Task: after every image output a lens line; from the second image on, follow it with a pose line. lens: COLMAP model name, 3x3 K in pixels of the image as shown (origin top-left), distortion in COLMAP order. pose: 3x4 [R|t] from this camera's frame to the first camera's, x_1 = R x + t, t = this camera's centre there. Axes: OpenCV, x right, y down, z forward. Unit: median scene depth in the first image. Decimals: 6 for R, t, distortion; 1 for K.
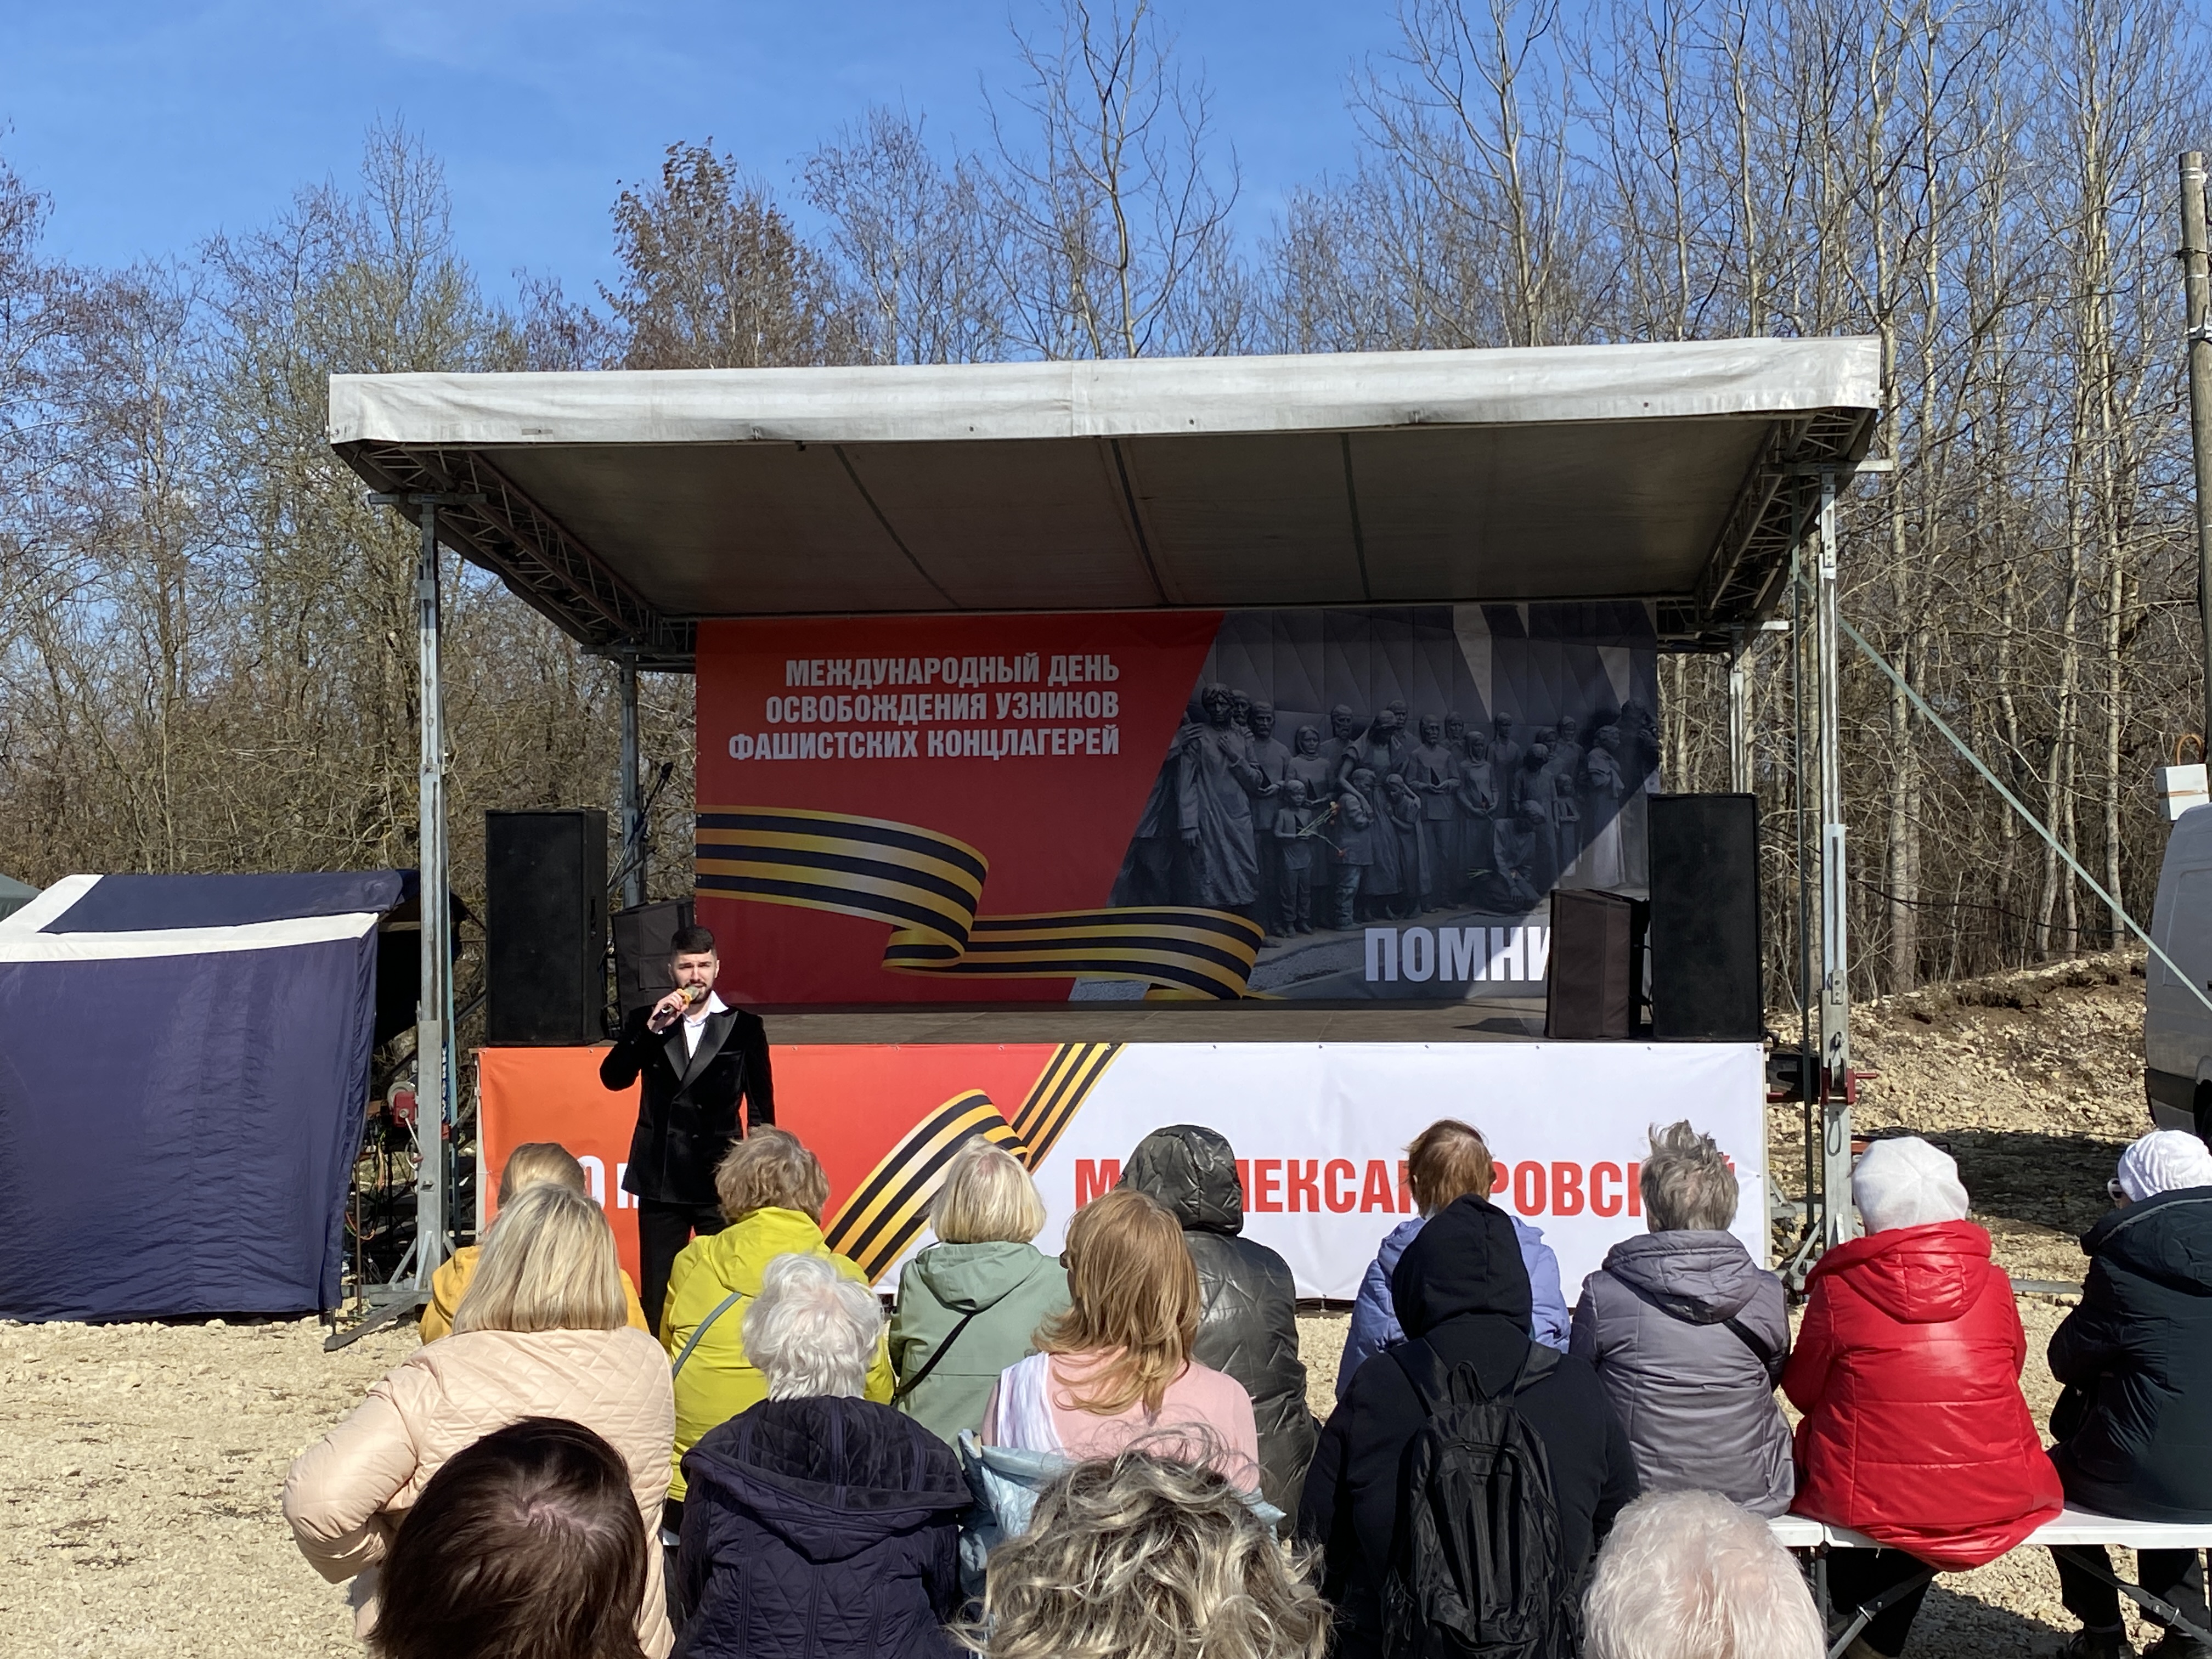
lens RADIAL K [[2788.5, 0, 1133.7], [0, 2788.5, 762.3], [0, 0, 1]] dist [0.191304, -1.090876]
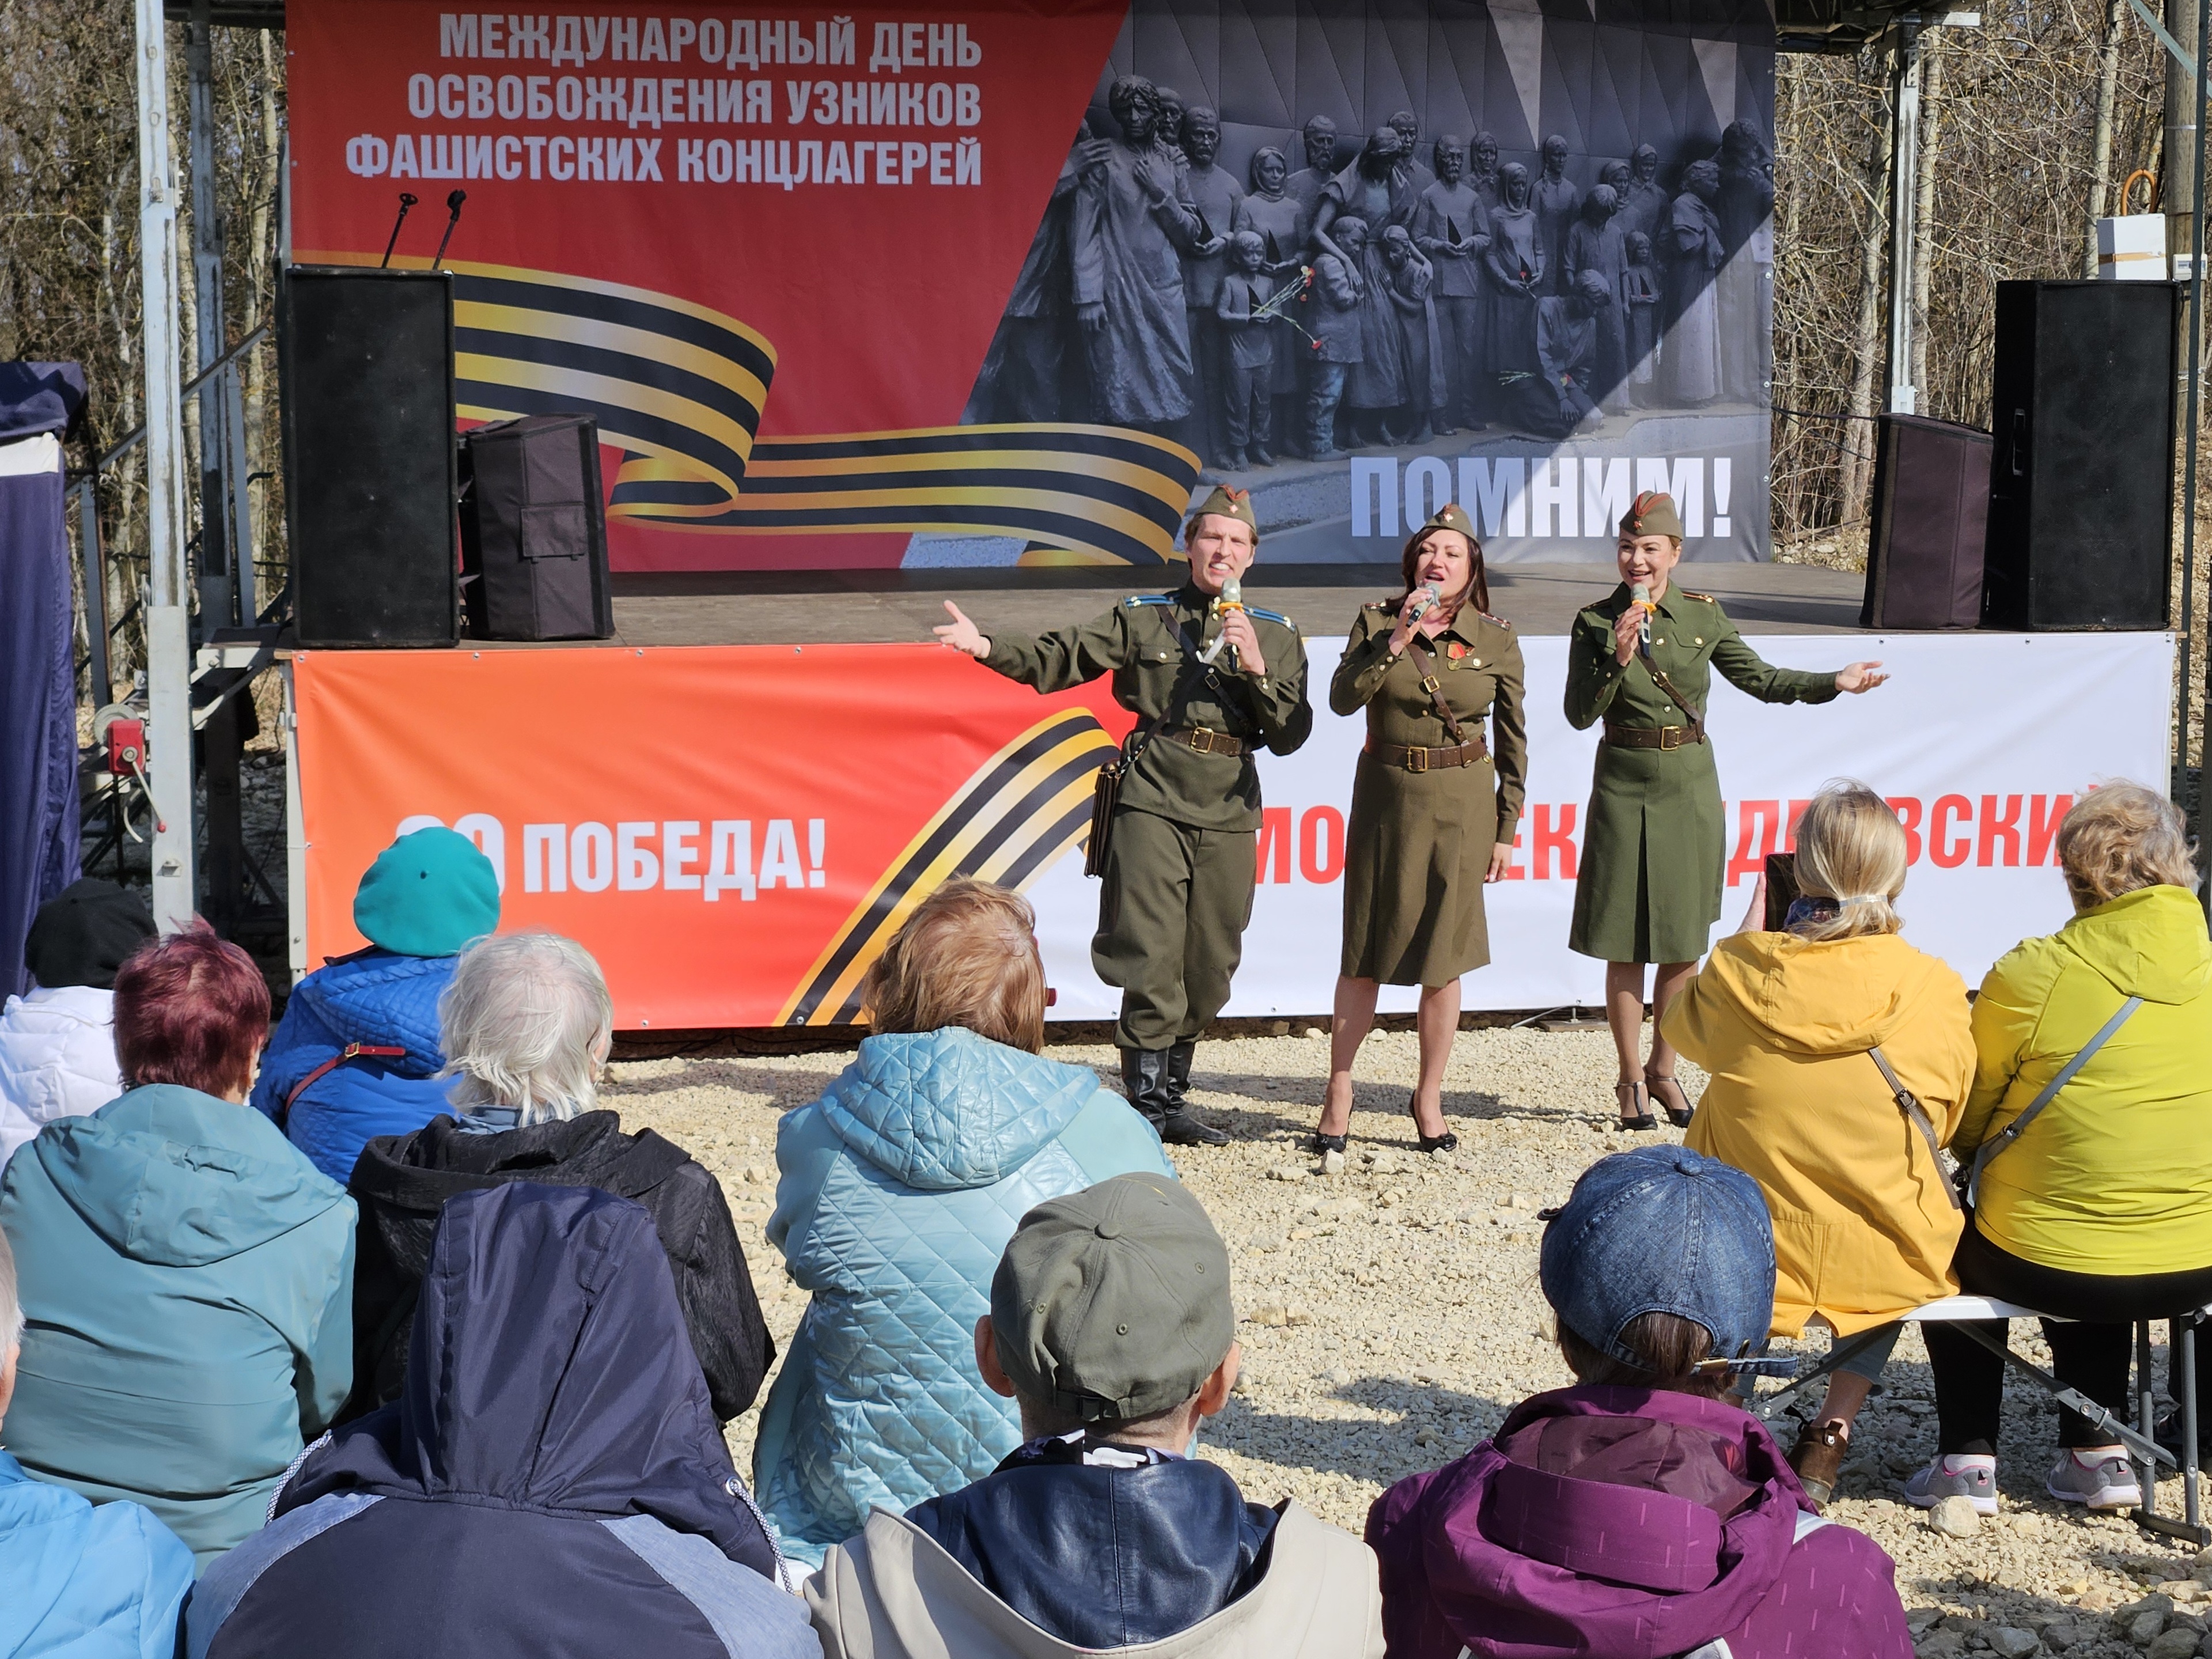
lens RADIAL K [[4501.5, 0, 1298.8], [0, 4501.5, 949.0], [0, 0, 1]] dist [-0.015538, 0.611493]
pose [[0.950411, -0.029274, 0.309615, -0.262731], [-0.025448, 0.984901, 0.171237, -0.008987], [-0.309953, -0.170624, 0.935316, -0.019120]]
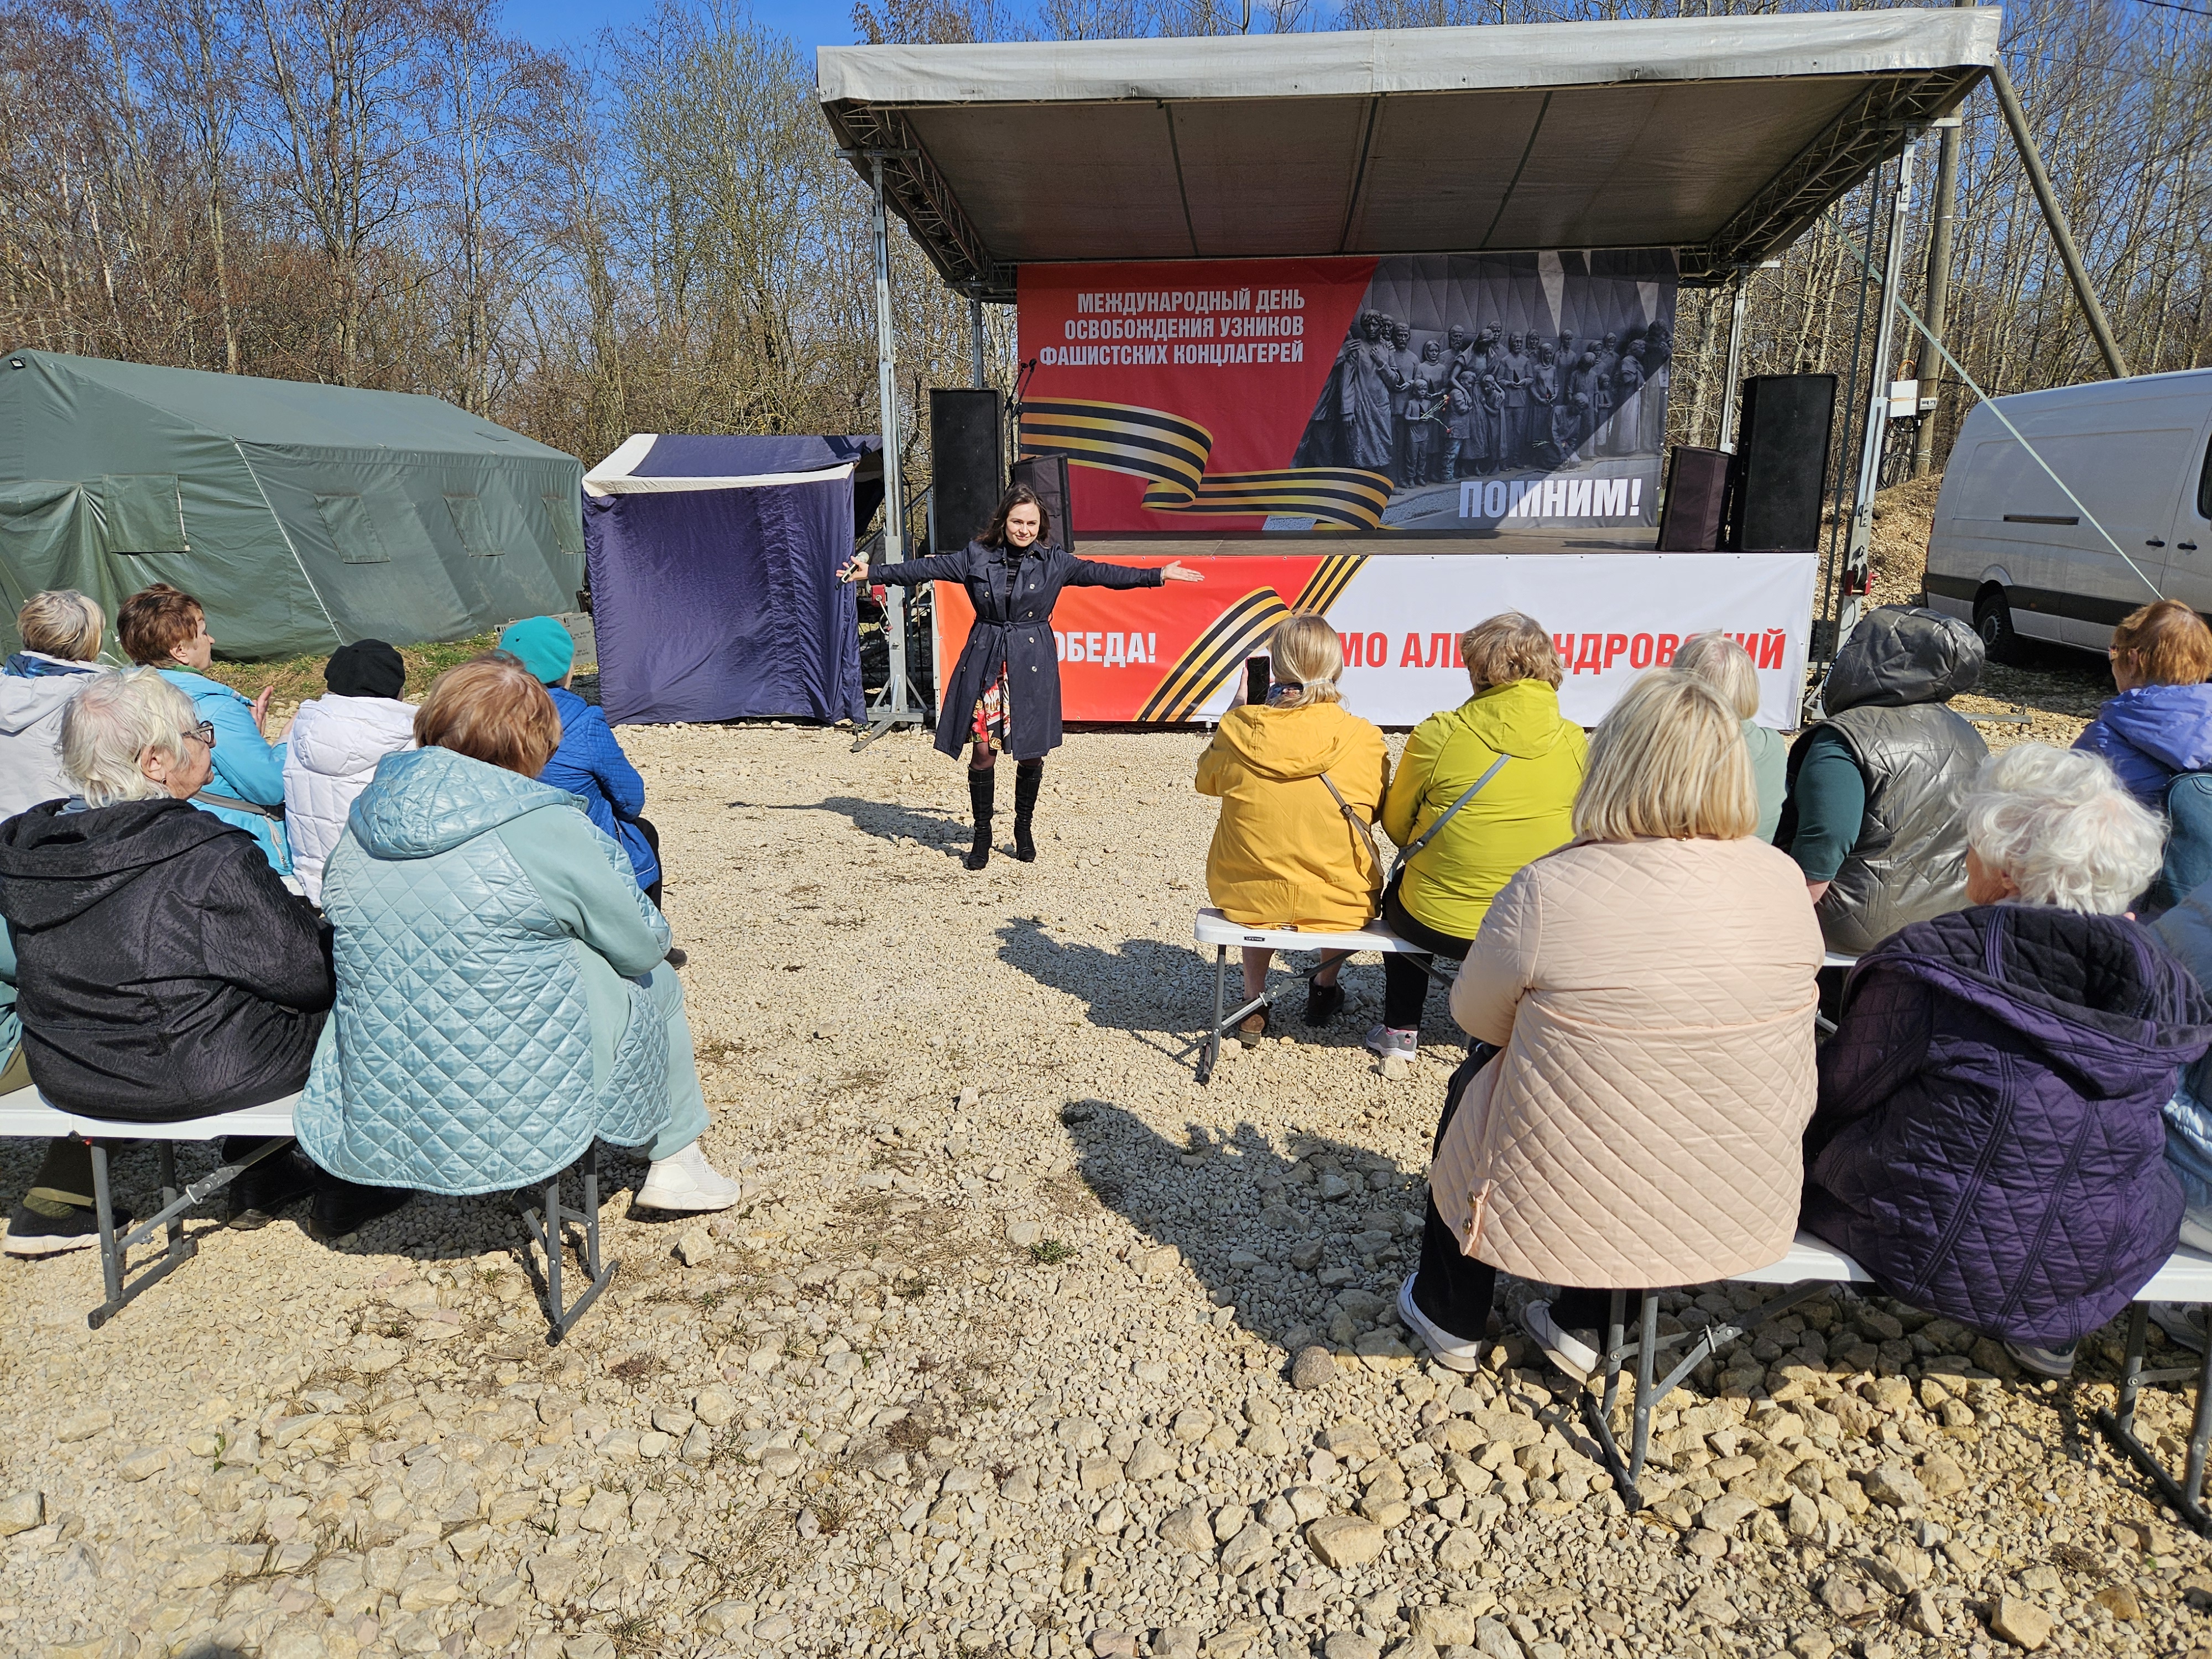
lens RADIAL K [[1509.5, 0, 1093.4], [0, 1509.5, 858.3], [0, 0, 1]] dist [0.074727, -0.068953]
pose [[0.999948, 0.007280, -0.007140, -0.110456], [-0.004922, 0.957820, 0.287326, 0.018432], [0.008931, -0.287276, 0.957806, 0.140196]]
